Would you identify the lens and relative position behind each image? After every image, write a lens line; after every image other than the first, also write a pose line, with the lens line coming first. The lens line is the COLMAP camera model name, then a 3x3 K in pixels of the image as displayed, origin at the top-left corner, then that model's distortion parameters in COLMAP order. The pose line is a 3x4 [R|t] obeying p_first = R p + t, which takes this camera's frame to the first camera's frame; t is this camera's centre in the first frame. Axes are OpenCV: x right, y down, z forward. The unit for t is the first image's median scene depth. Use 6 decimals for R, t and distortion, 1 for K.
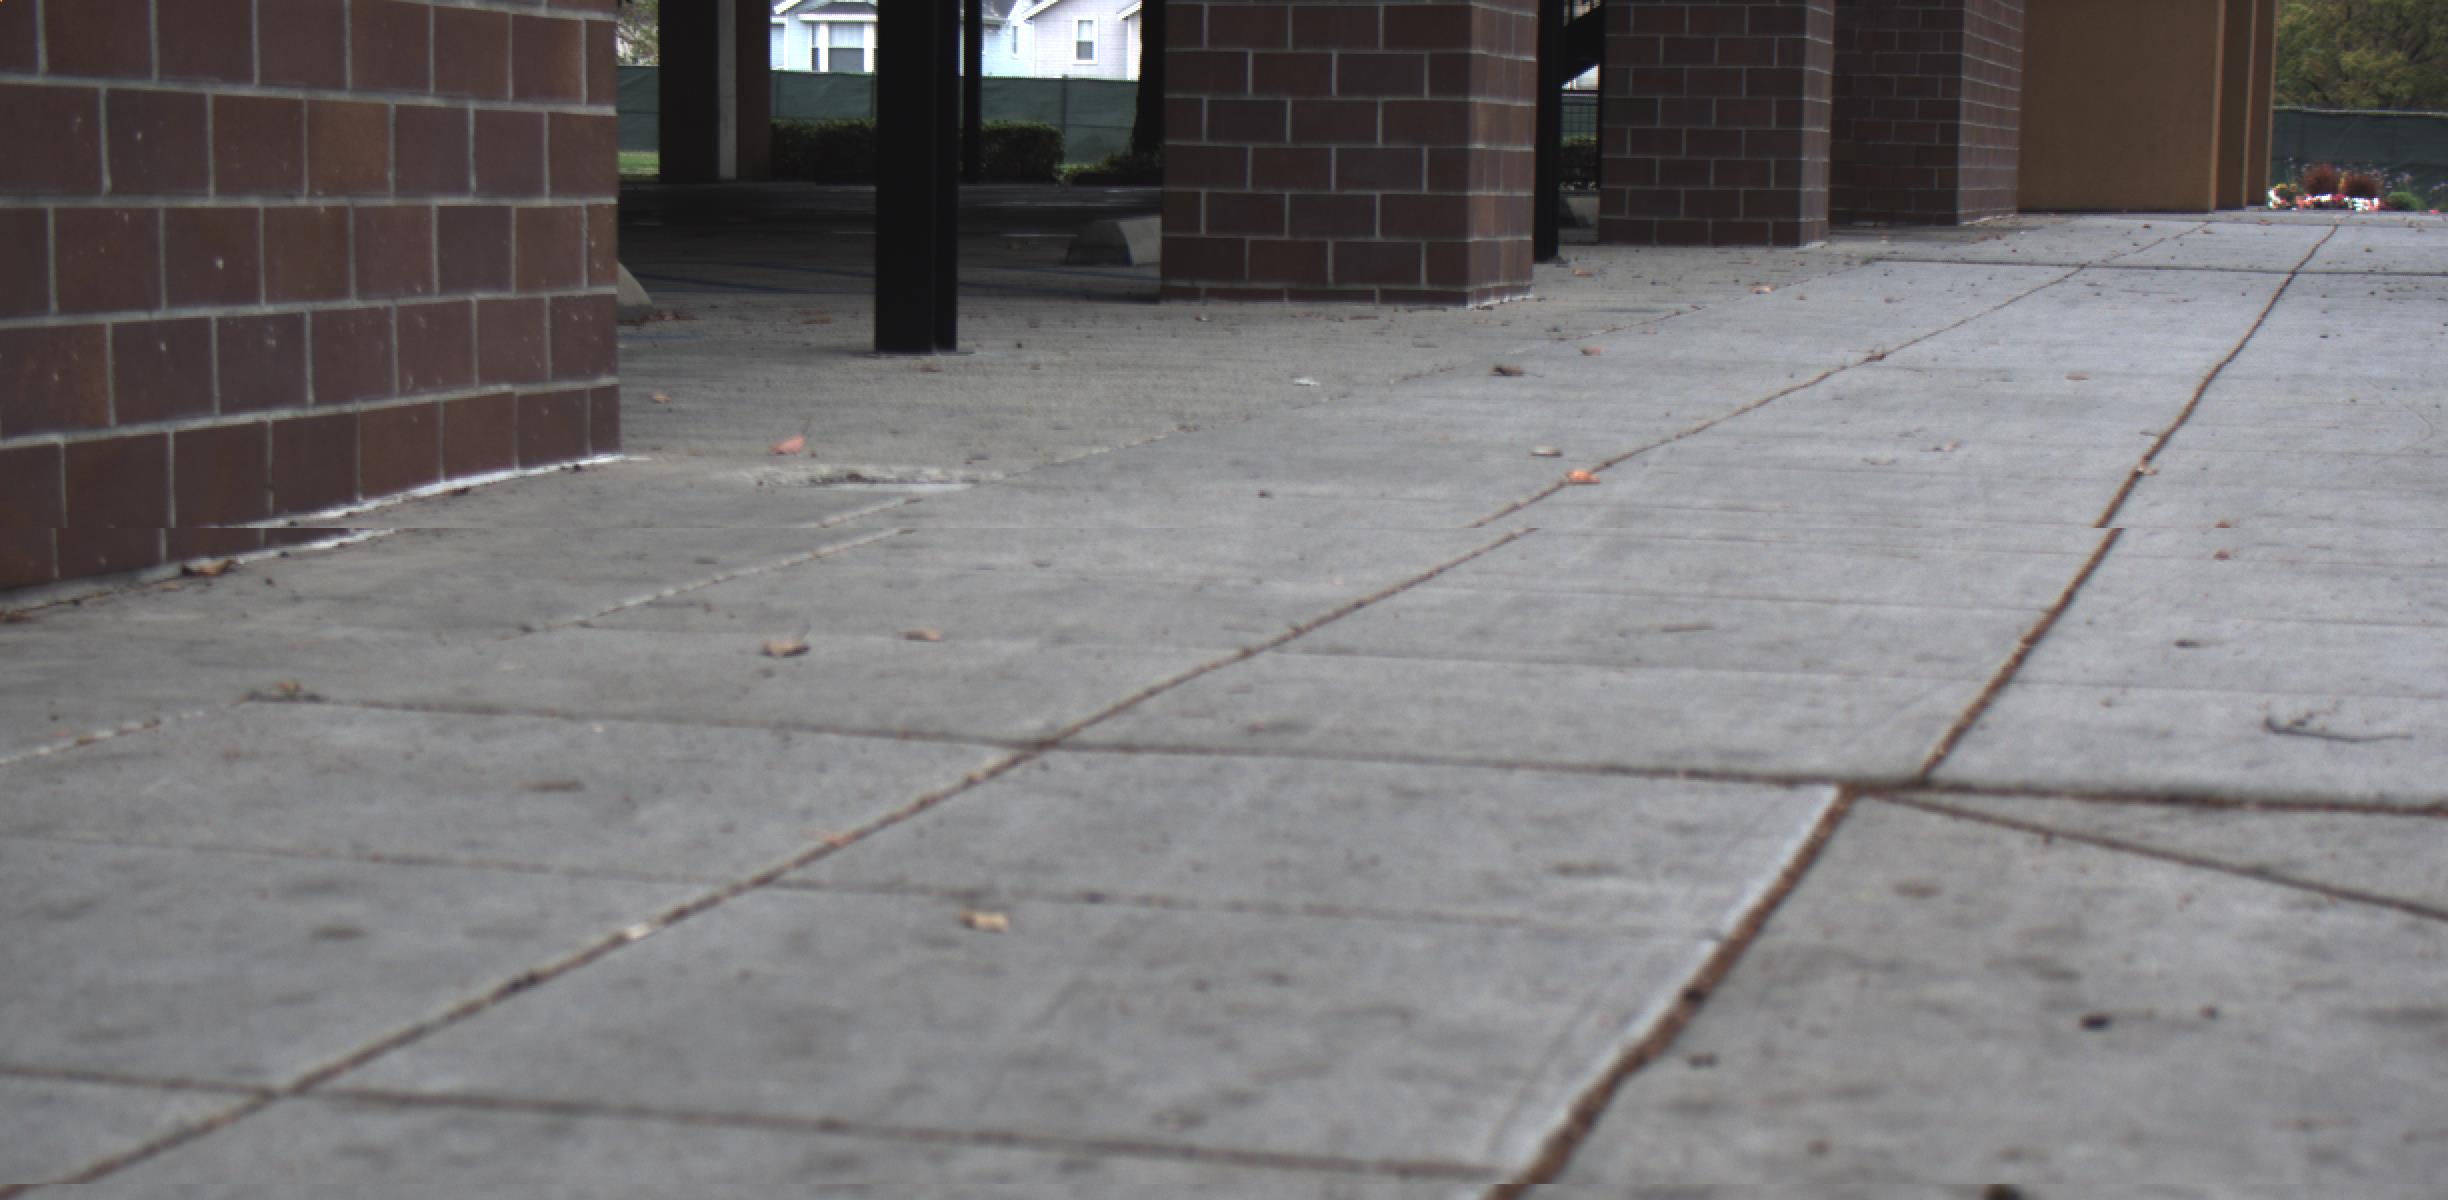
lens RADIAL K [[4674.3, 0, 1293.2], [0, 4674.3, 1048.0], [0, 0, 1]] dist [-0.167403, 0.941487]
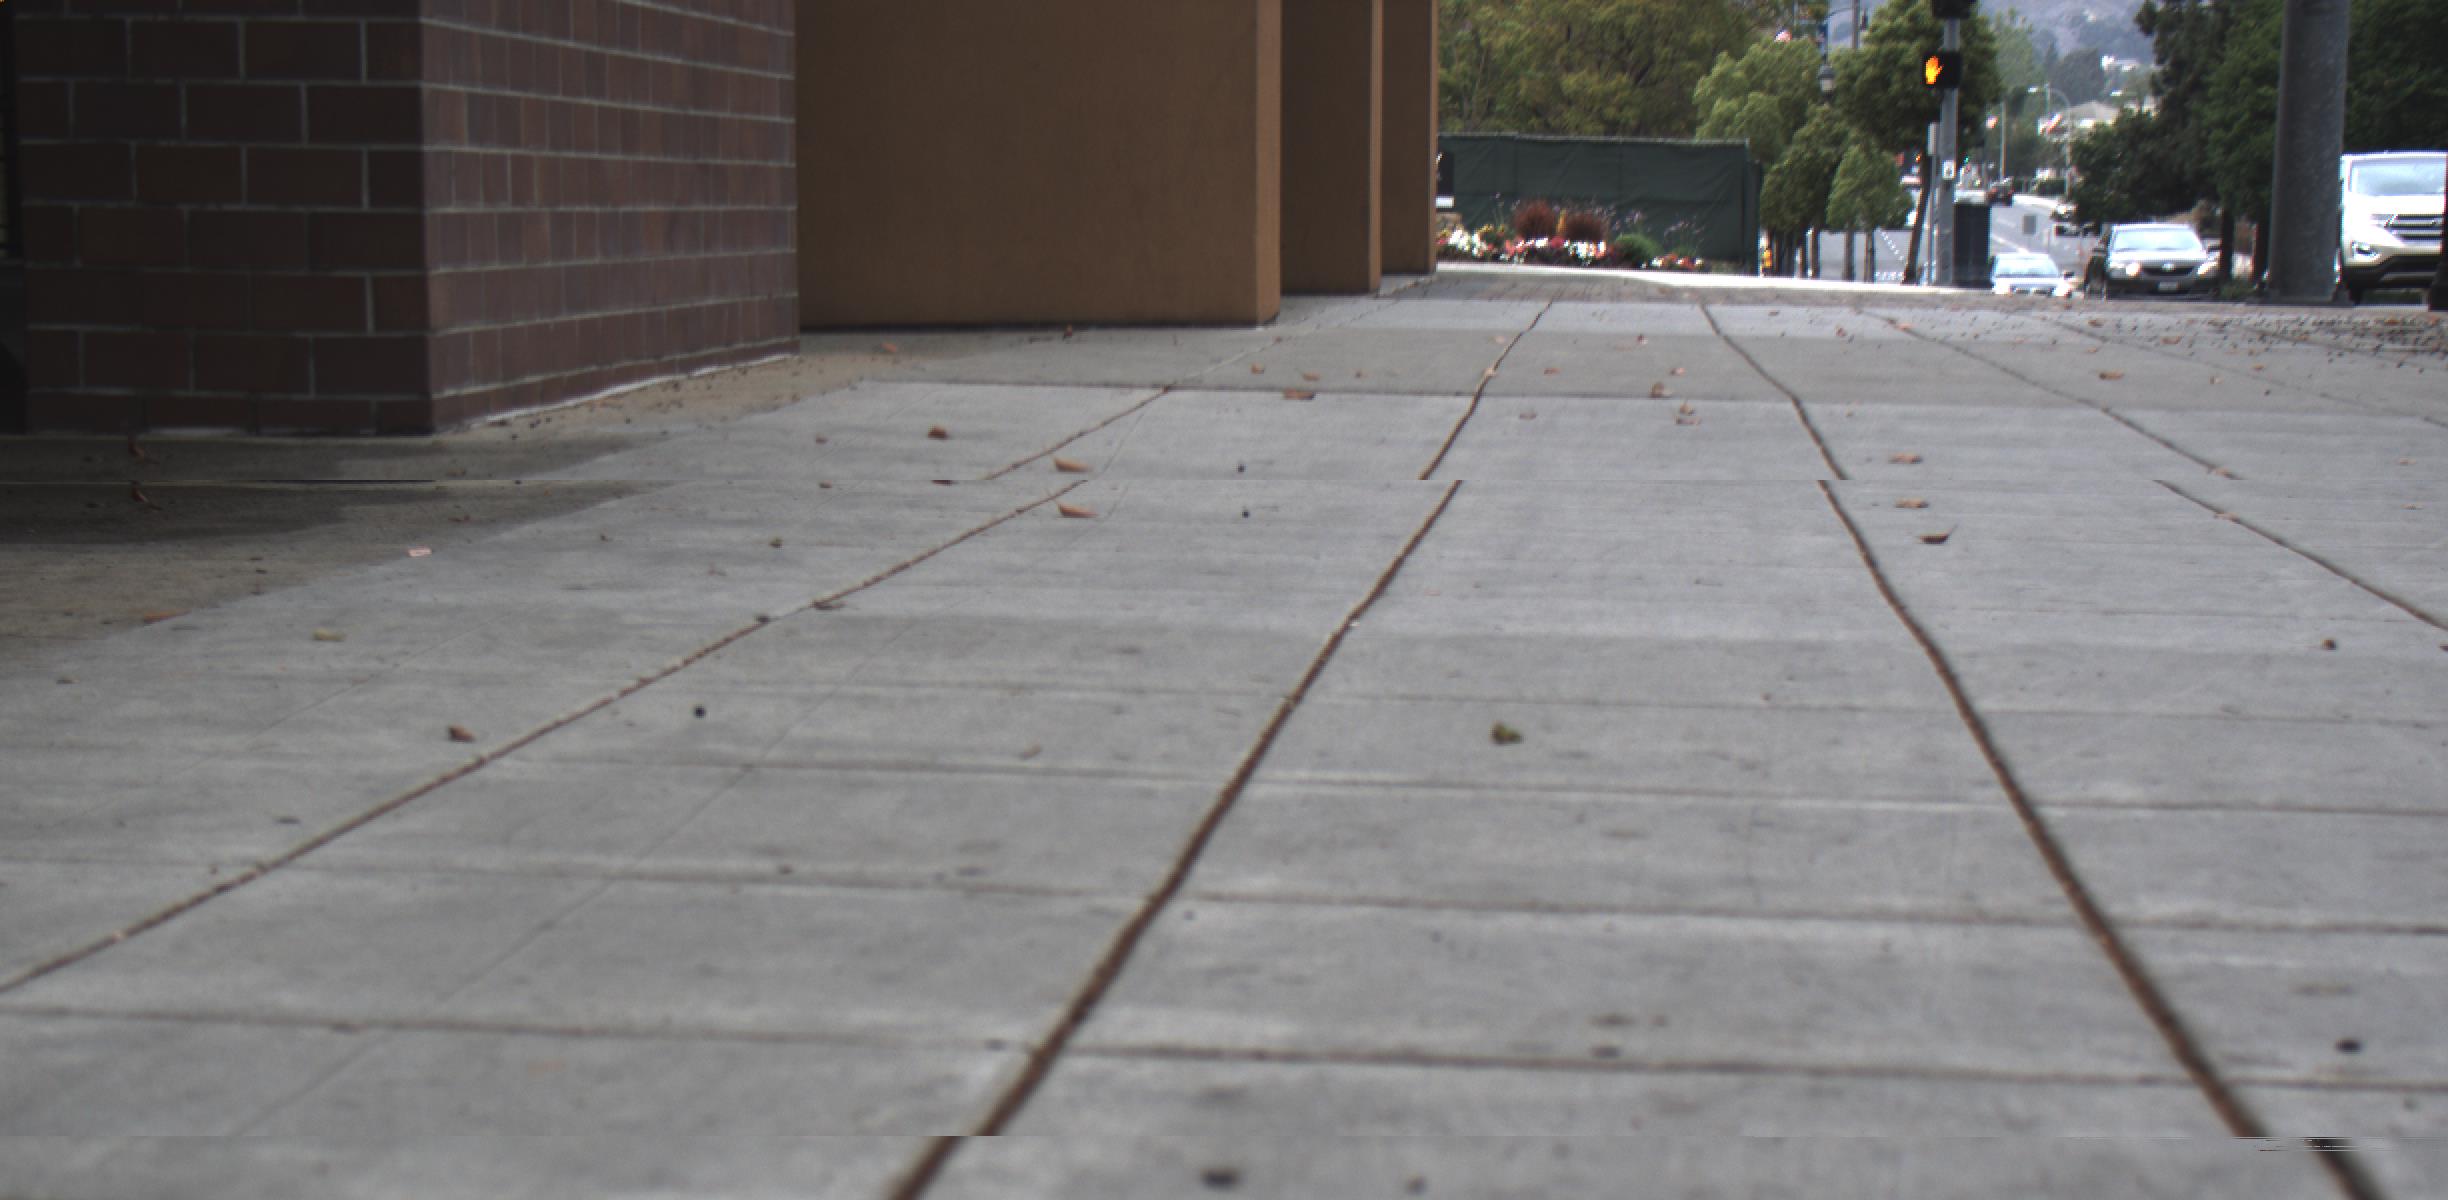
lens RADIAL K [[4674.3, 0, 1293.2], [0, 4674.3, 1048.0], [0, 0, 1]] dist [-0.167403, 0.941487]
pose [[0.987332, -0.035470, 0.154655, 0.151313], [0.036598, 0.999320, -0.004456, -0.125075], [-0.154392, 0.010060, 0.987958, 0.632257]]
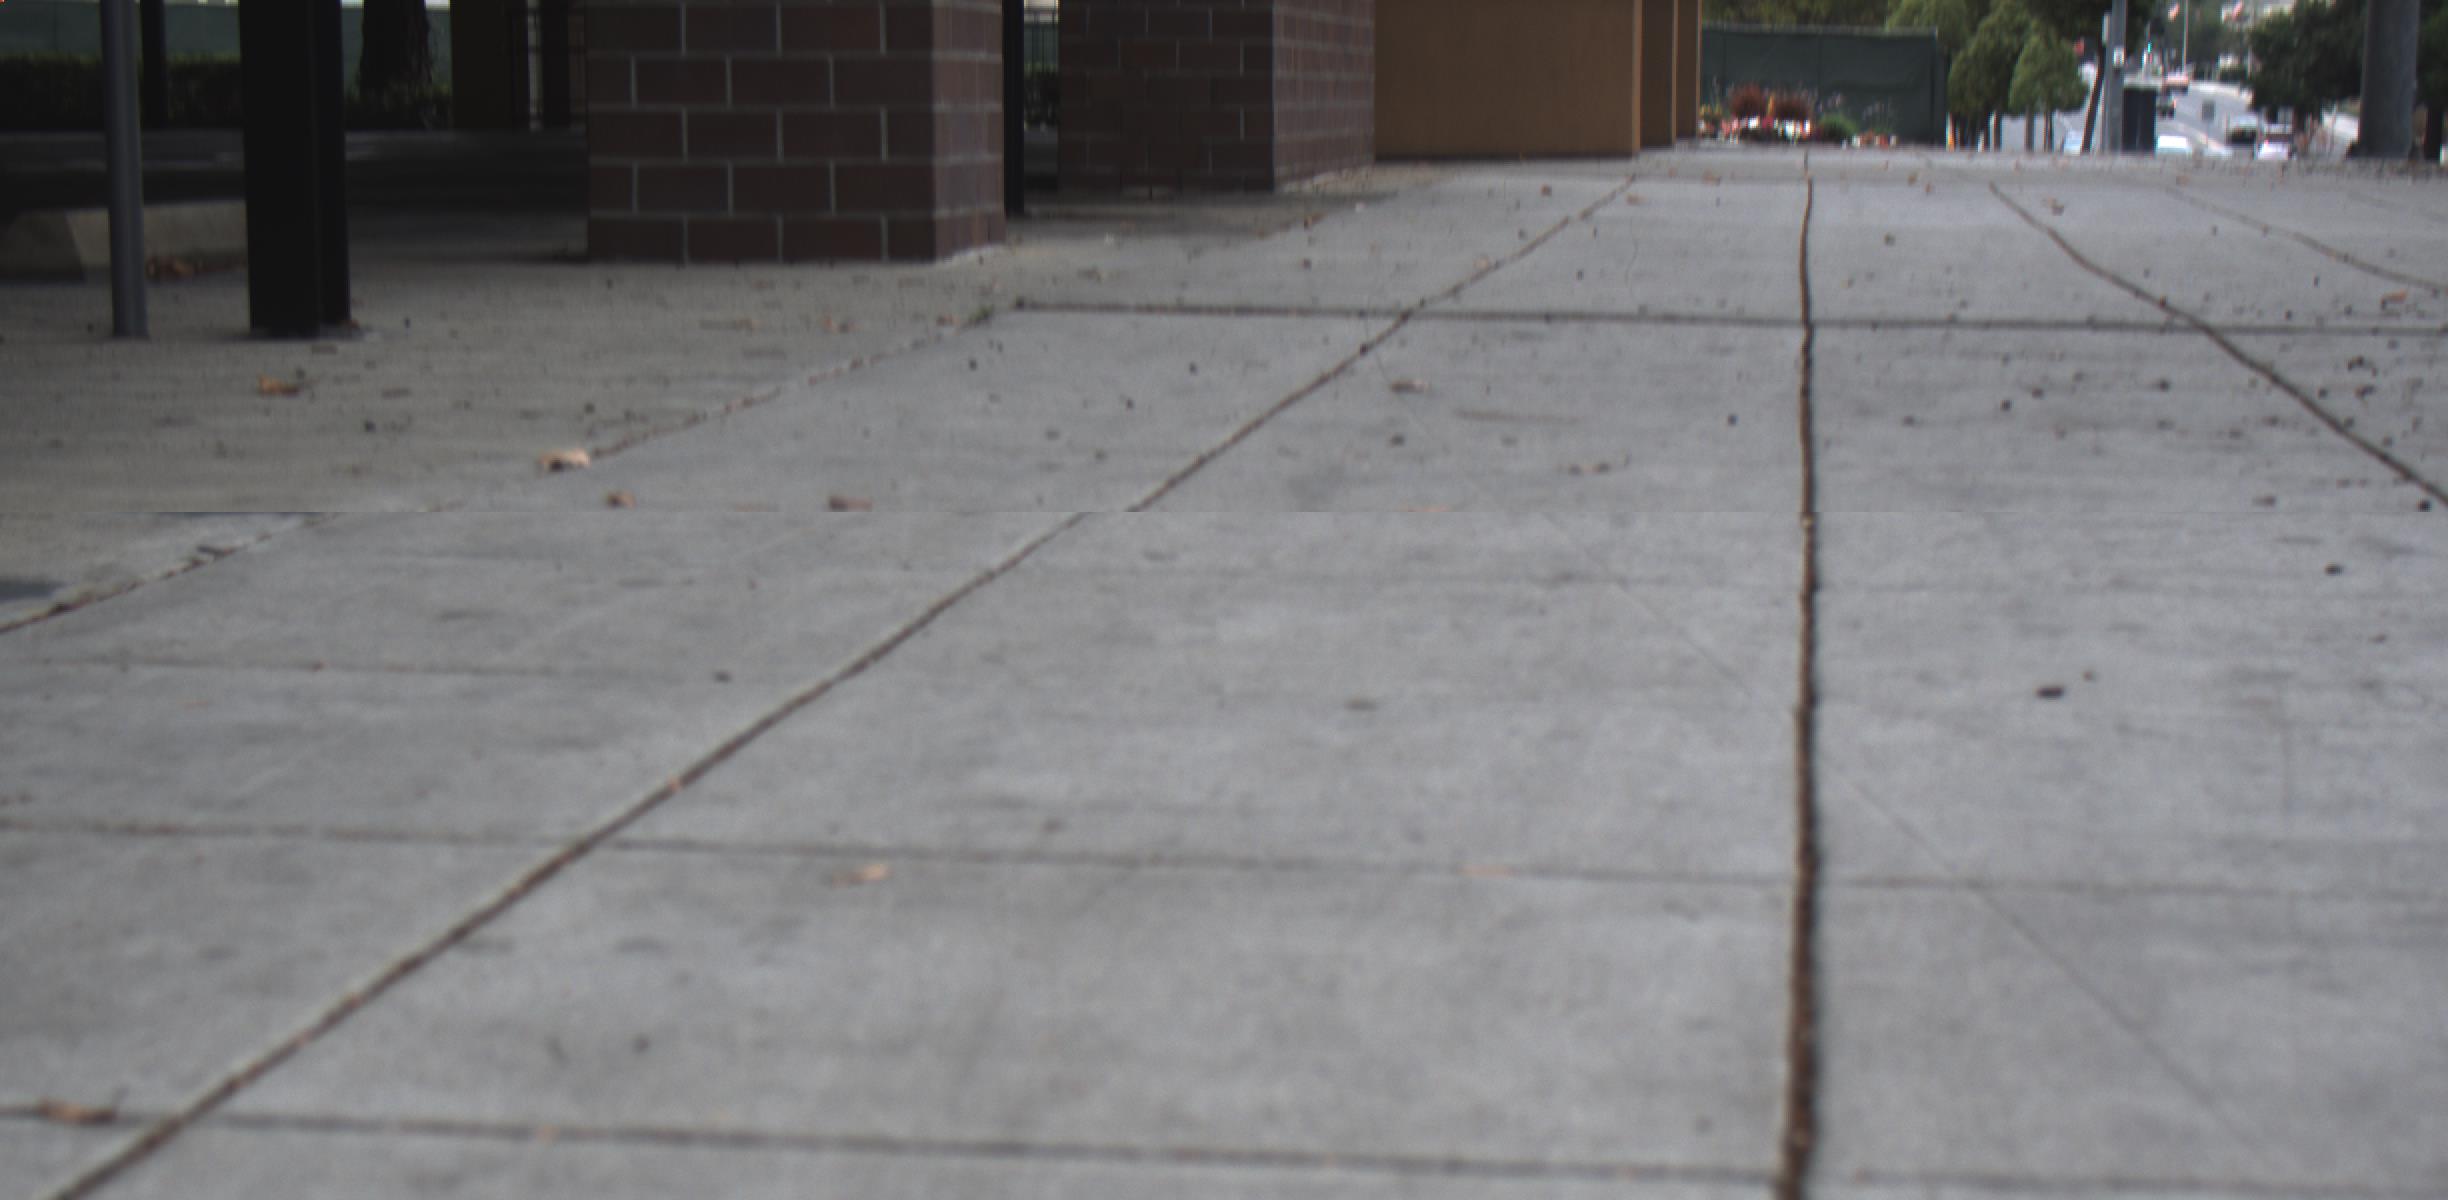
lens RADIAL K [[4674.3, 0, 1293.2], [0, 4674.3, 1048.0], [0, 0, 1]] dist [-0.167403, 0.941487]
pose [[0.992549, -0.033513, 0.117147, 0.060731], [0.031708, 0.999349, 0.017238, -0.062022], [-0.117649, -0.013395, 0.992965, 0.313278]]
